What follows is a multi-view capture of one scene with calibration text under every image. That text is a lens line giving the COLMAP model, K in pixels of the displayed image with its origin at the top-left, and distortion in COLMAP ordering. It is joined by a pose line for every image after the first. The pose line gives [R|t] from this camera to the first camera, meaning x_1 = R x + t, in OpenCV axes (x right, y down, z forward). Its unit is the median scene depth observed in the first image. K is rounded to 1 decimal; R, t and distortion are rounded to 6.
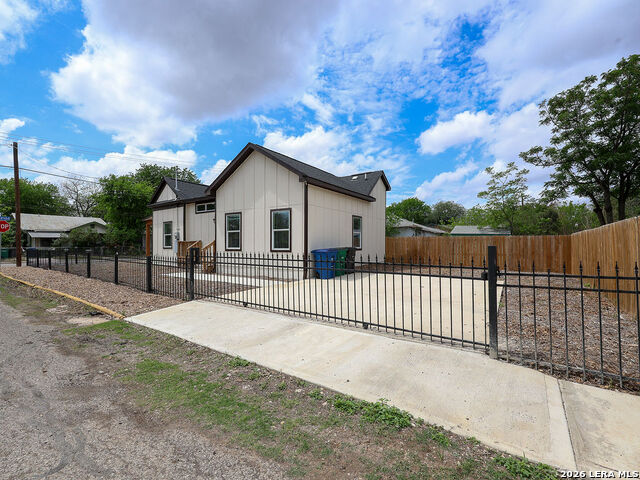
lens RADIAL K [[288.3, 0, 319.1], [0, 288.3, 242.0], [0, 0, 1]] dist [0.000585, -0.000087]
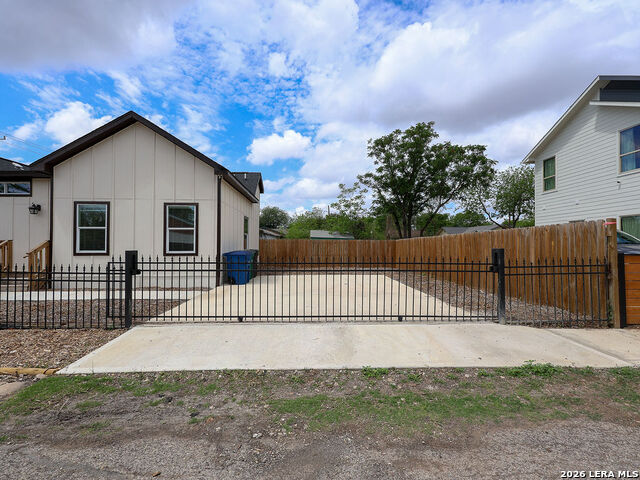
lens RADIAL K [[288.3, 0, 319.1], [0, 288.3, 242.0], [0, 0, 1]] dist [0.000585, -0.000087]
pose [[0.806471, 0.011492, 0.591162, -0.252763], [-0.007852, 0.999931, -0.008726, 0.000068], [-0.591222, 0.002396, 0.806505, 0.087886]]
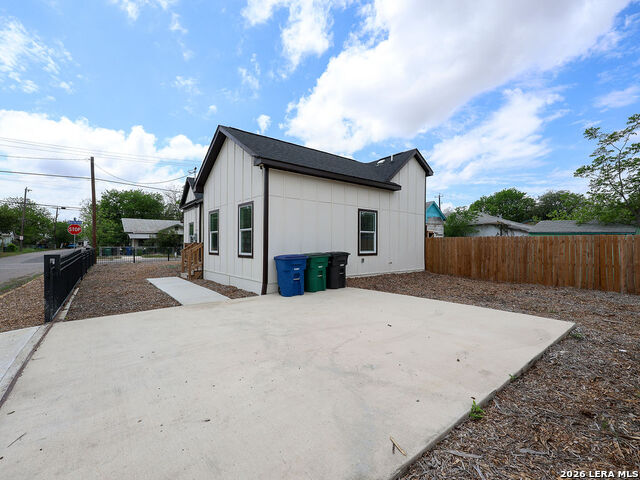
lens RADIAL K [[288.3, 0, 319.1], [0, 288.3, 242.0], [0, 0, 1]] dist [0.000585, -0.000087]
pose [[0.955494, 0.000372, -0.295010, 0.244459], [0.000172, 0.999998, 0.001817, -0.008751], [0.295010, -0.001787, 0.955492, 0.258692]]
